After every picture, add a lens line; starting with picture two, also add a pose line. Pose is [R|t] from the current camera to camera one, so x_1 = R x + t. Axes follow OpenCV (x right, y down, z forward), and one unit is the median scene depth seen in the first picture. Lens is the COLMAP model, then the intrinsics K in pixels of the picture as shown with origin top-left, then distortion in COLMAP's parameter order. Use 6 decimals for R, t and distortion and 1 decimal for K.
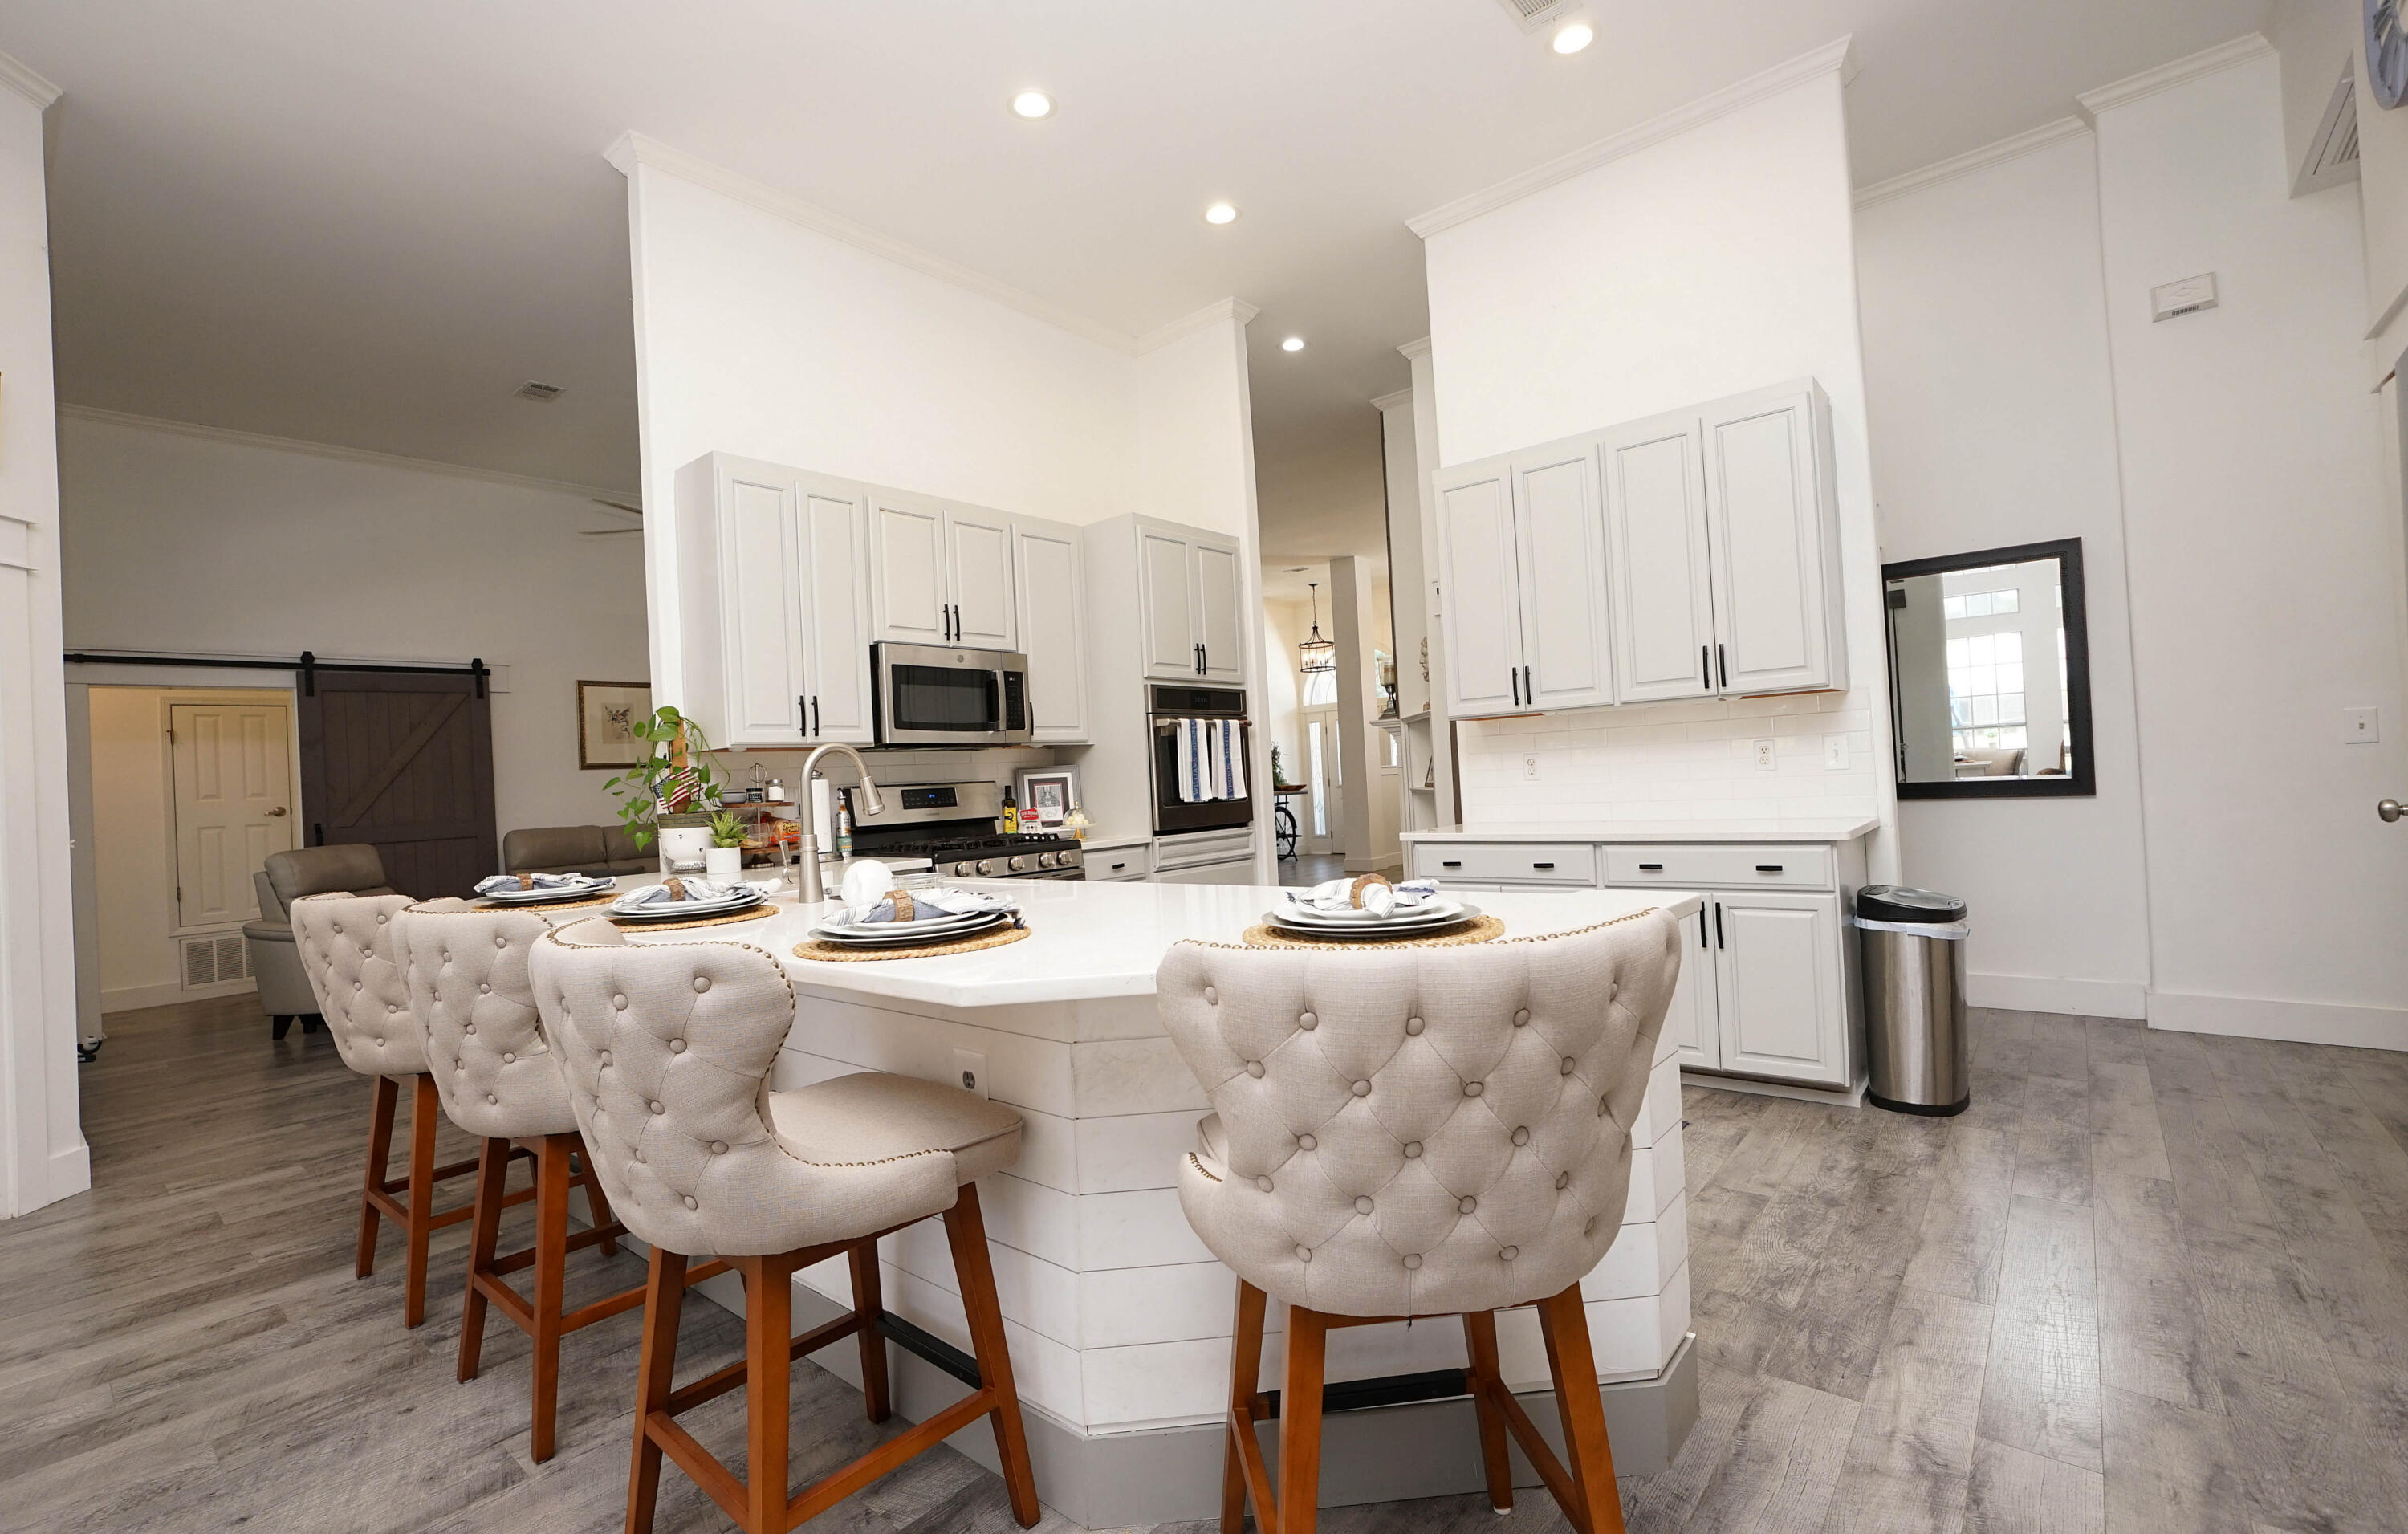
lens RADIAL K [[1053.0, 0, 1187.6], [0, 1053.0, 772.2], [0, 0, 1]] dist [-0.014834, -0.000109]
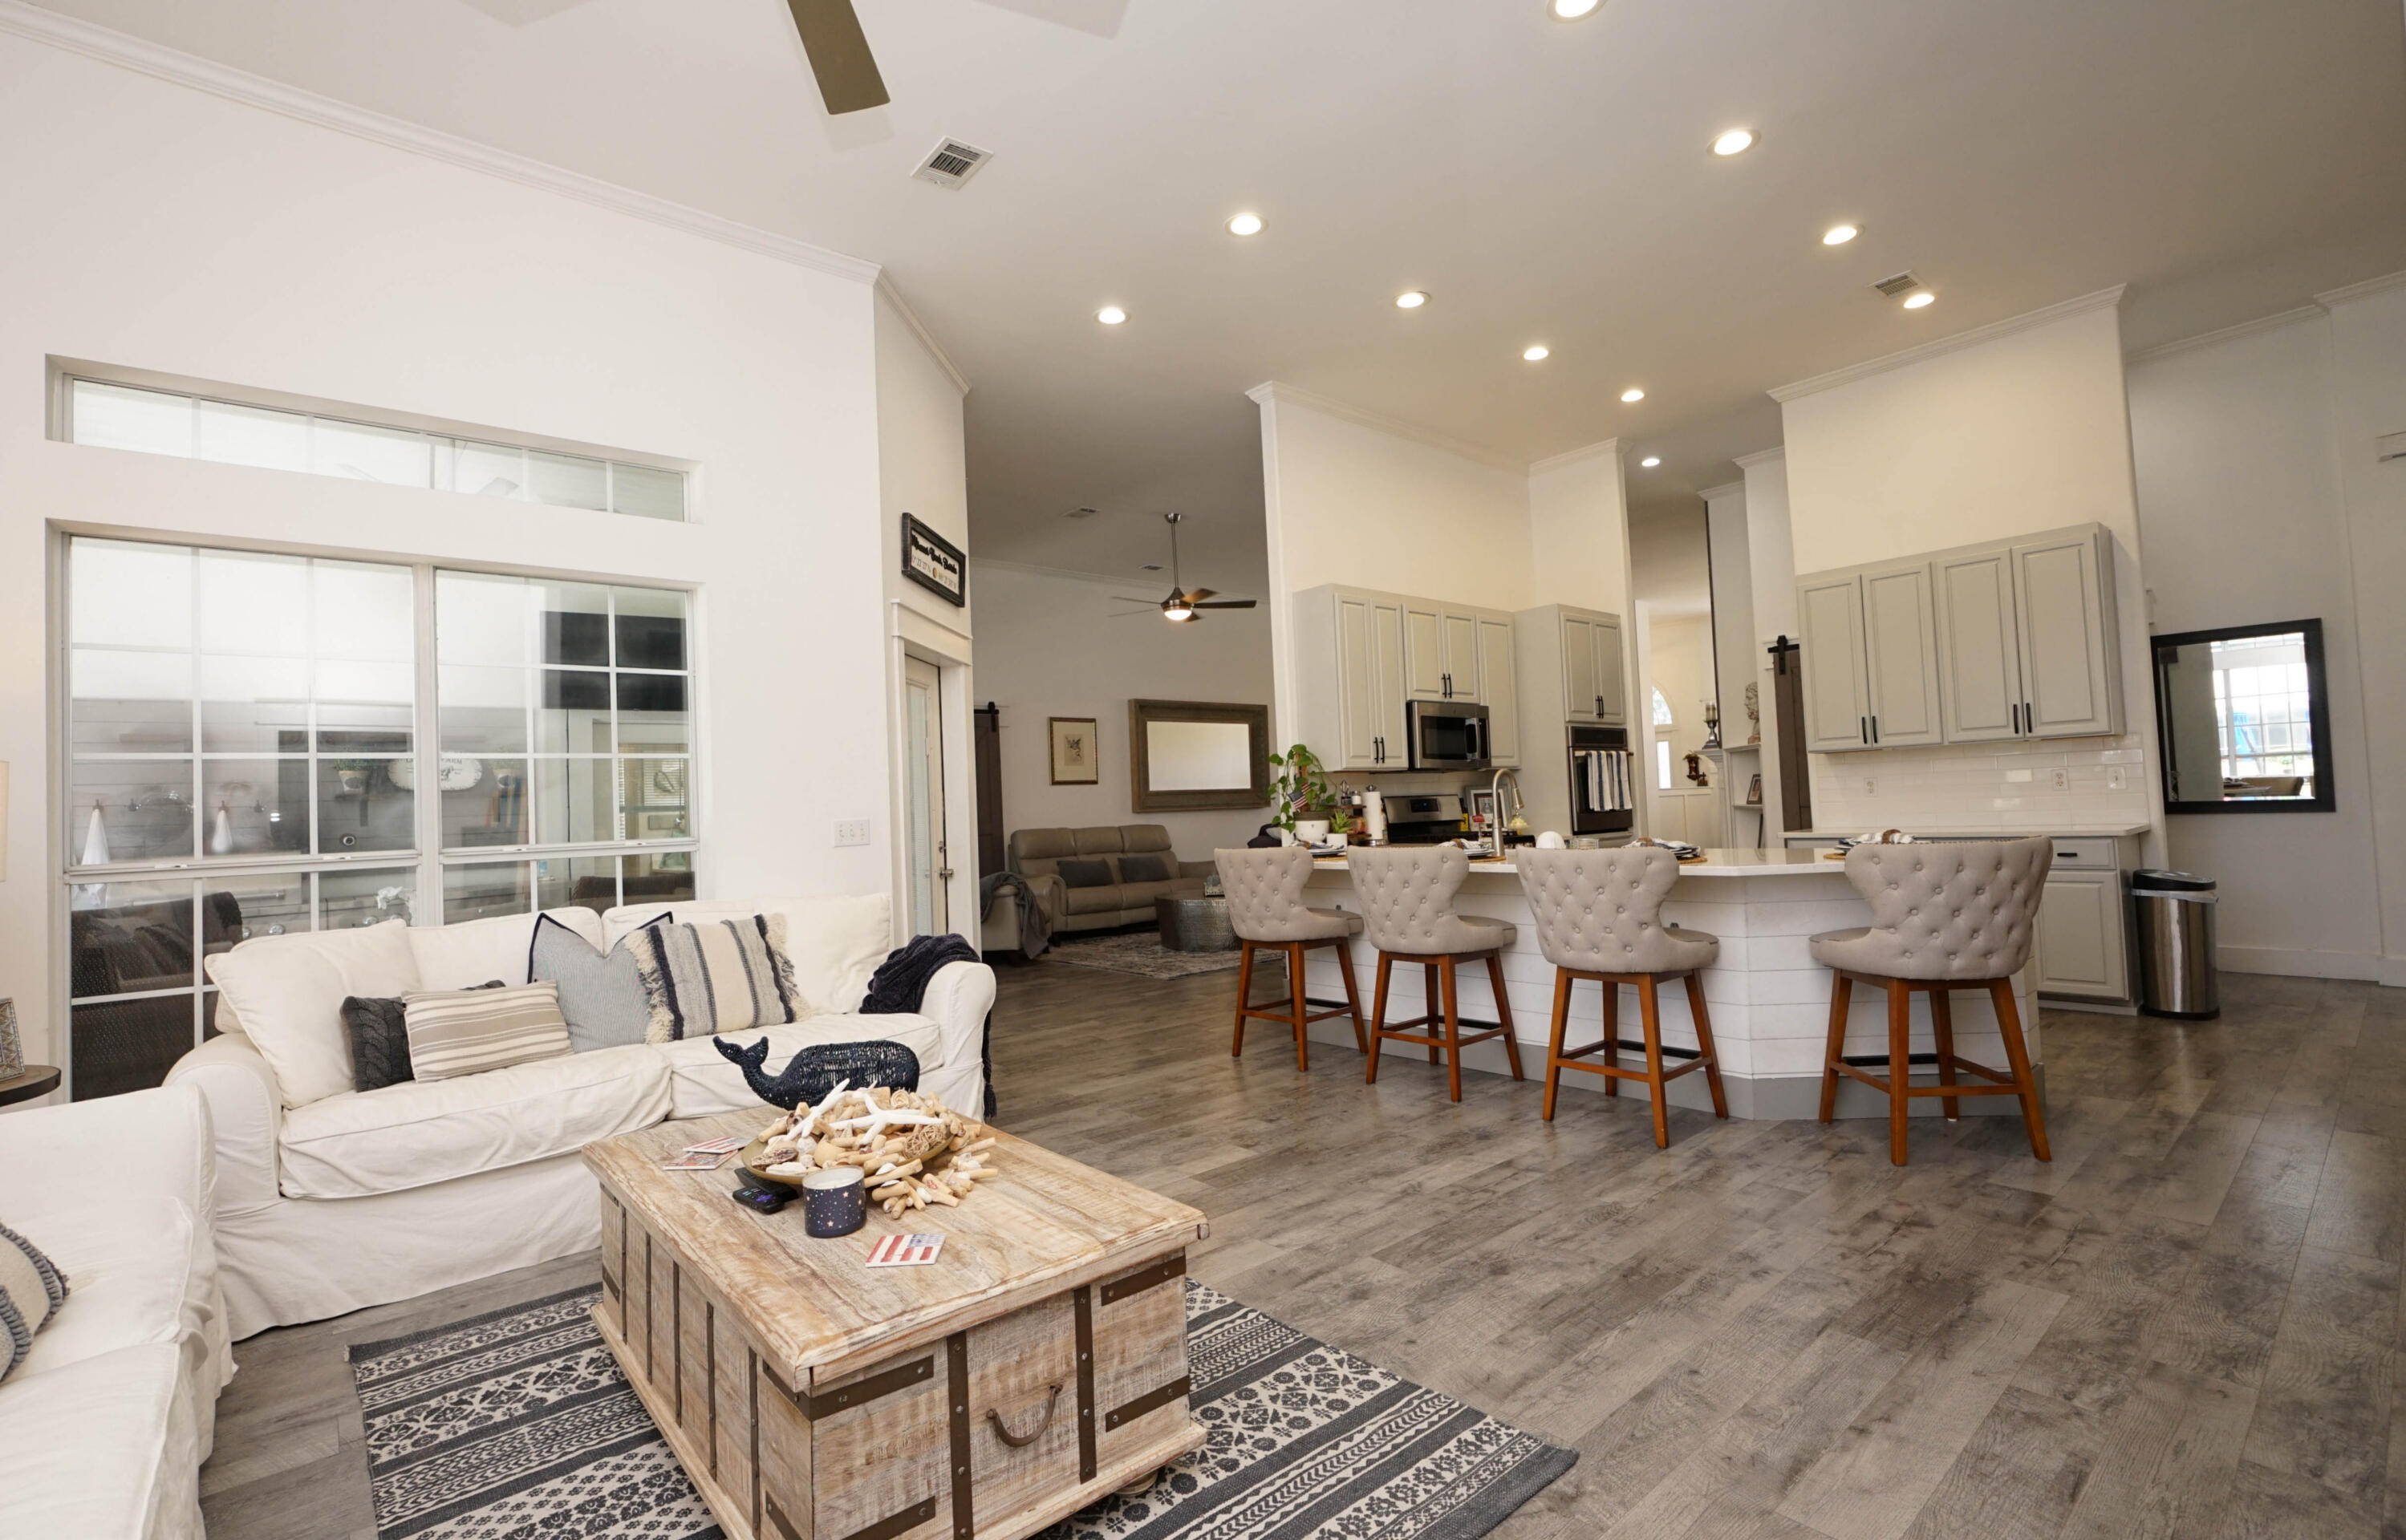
lens RADIAL K [[1085.9, 0, 1203.0], [0, 1085.9, 770.0], [0, 0, 1]] dist [-0.003496, -0.000162]
pose [[0.989326, 0.004899, -0.145639, -0.360938], [-0.008014, 0.999751, -0.020806, 0.010243], [0.145501, 0.021751, 0.989119, -0.583289]]
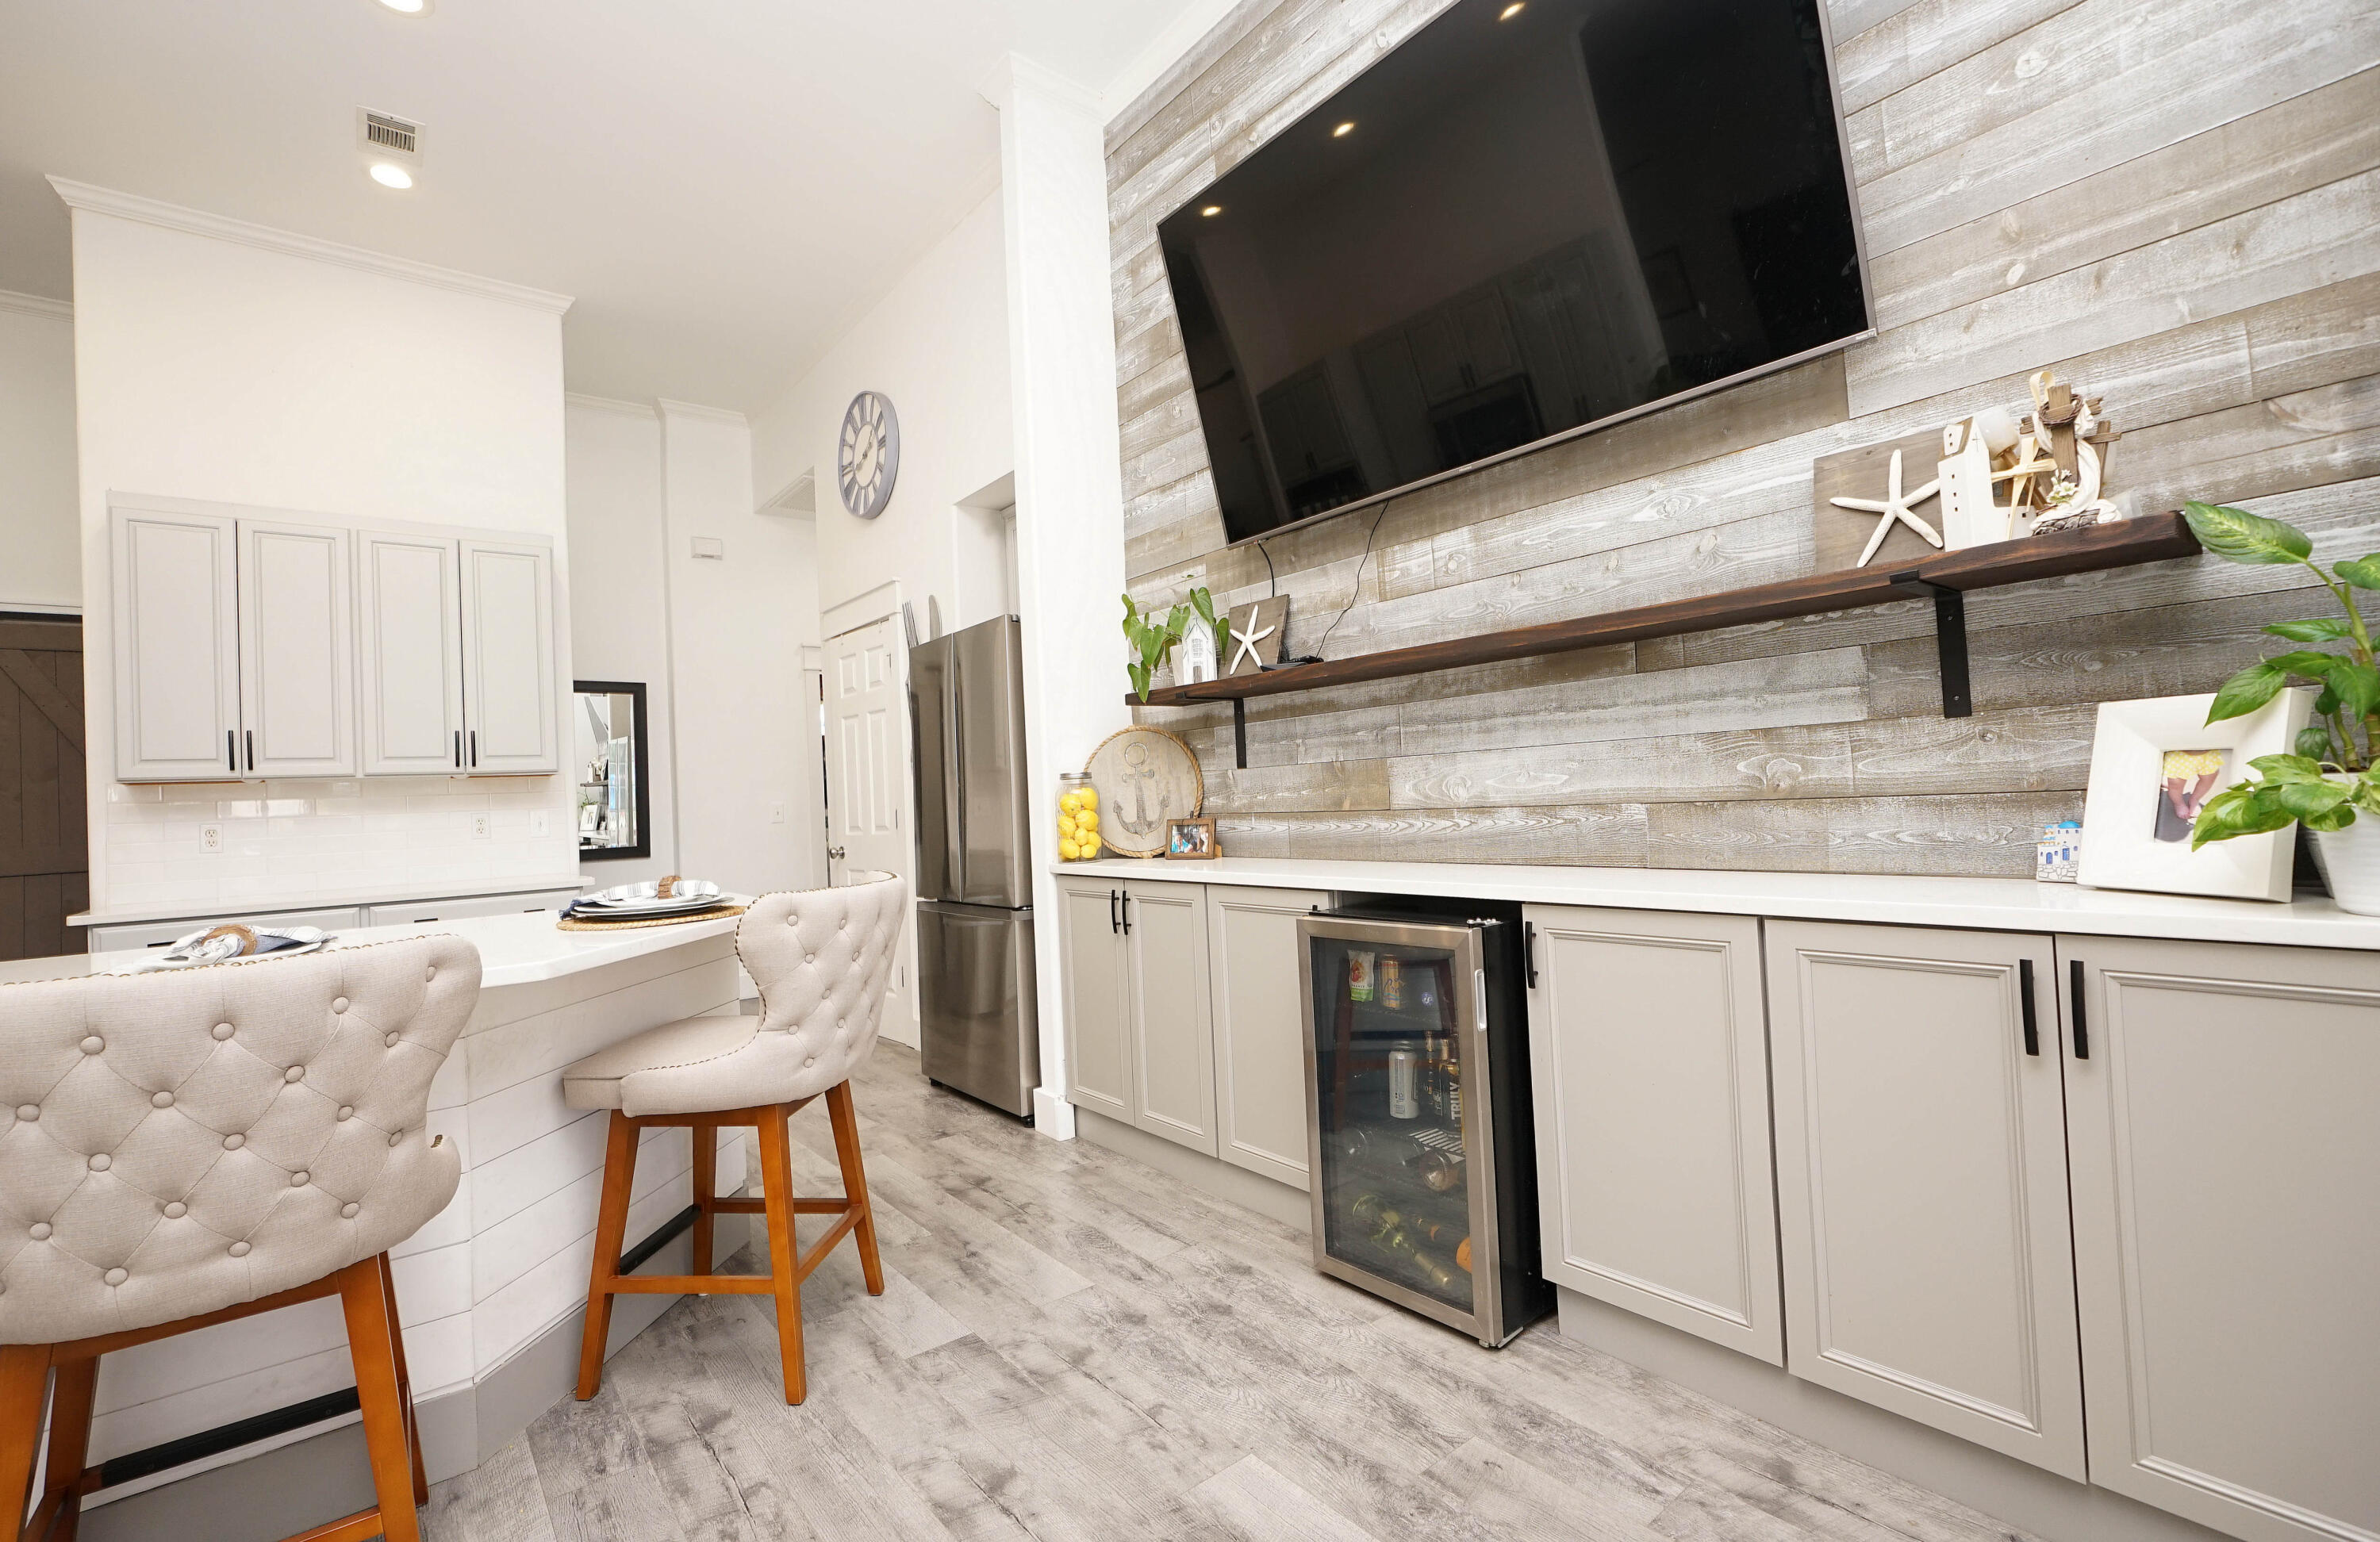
lens RADIAL K [[1021.9, 0, 1157.8], [0, 1021.9, 767.8], [0, 0, 1]] dist [-0.013007, 0.000329]
pose [[0.191547, 0.068877, 0.979064, -0.418333], [0.028167, 0.996738, -0.075631, 0.026302], [-0.981079, 0.042064, 0.188982, 0.011178]]
